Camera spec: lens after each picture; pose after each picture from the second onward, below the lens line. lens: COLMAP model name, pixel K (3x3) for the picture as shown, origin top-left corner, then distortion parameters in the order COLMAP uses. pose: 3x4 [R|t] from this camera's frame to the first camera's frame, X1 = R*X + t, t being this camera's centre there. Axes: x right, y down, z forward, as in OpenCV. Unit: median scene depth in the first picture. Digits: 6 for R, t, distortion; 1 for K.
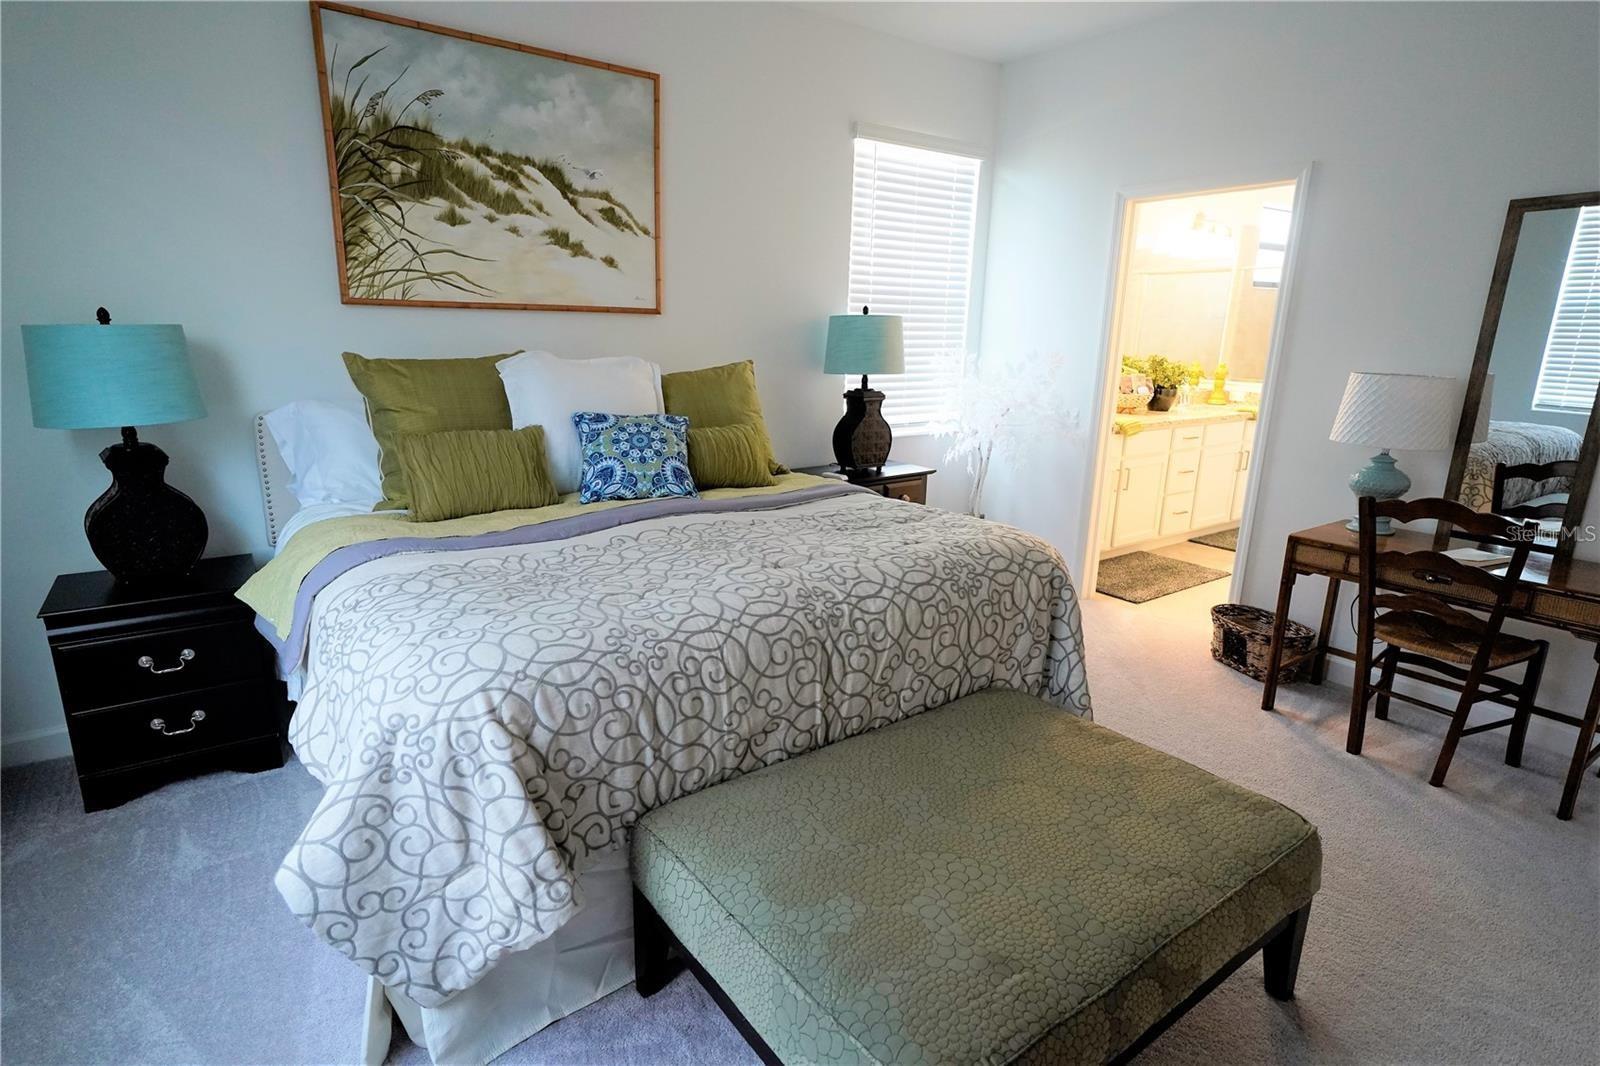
lens RADIAL K [[823.6, 0, 787.6], [0, 823.6, 531.1], [0, 0, 1]] dist [0.020444, 0.000032]
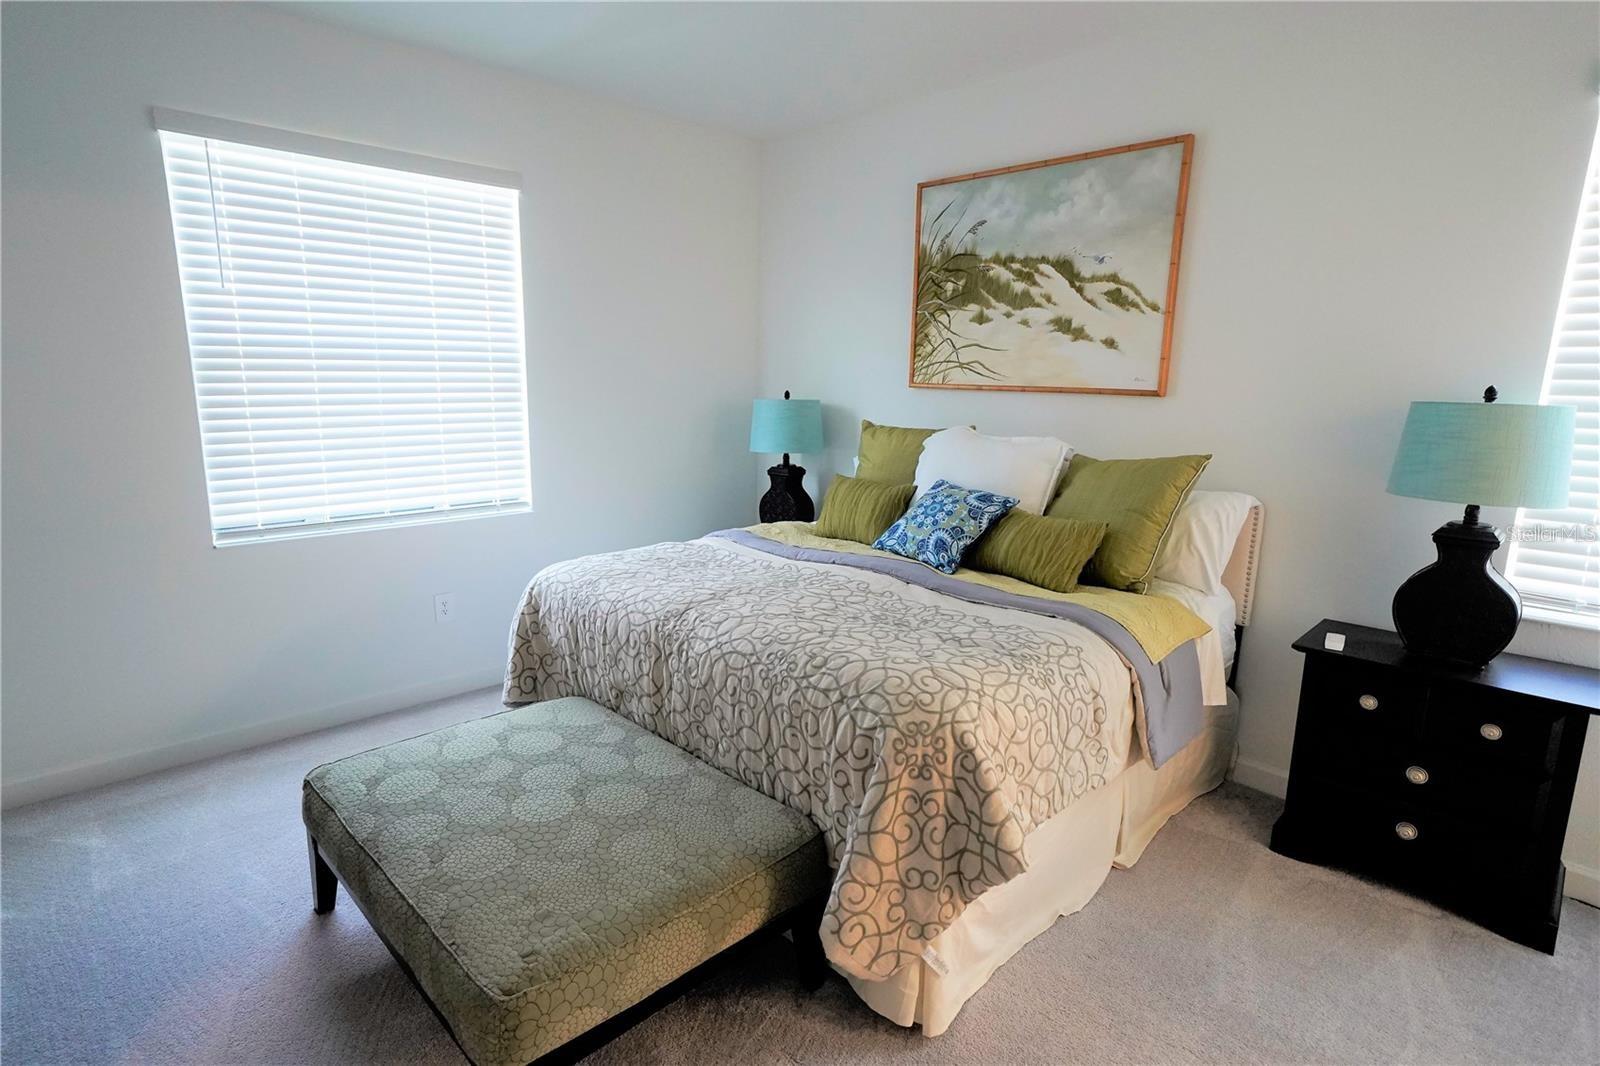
lens RADIAL K [[823.6, 0, 790.9], [0, 823.6, 531.2], [0, 0, 1]] dist [0.020444, 0.000032]
pose [[0.149245, 0.172459, -0.973645, 0.782356], [-0.257960, 0.957365, 0.130034, -0.158226], [0.954559, 0.231754, 0.187369, 0.561429]]
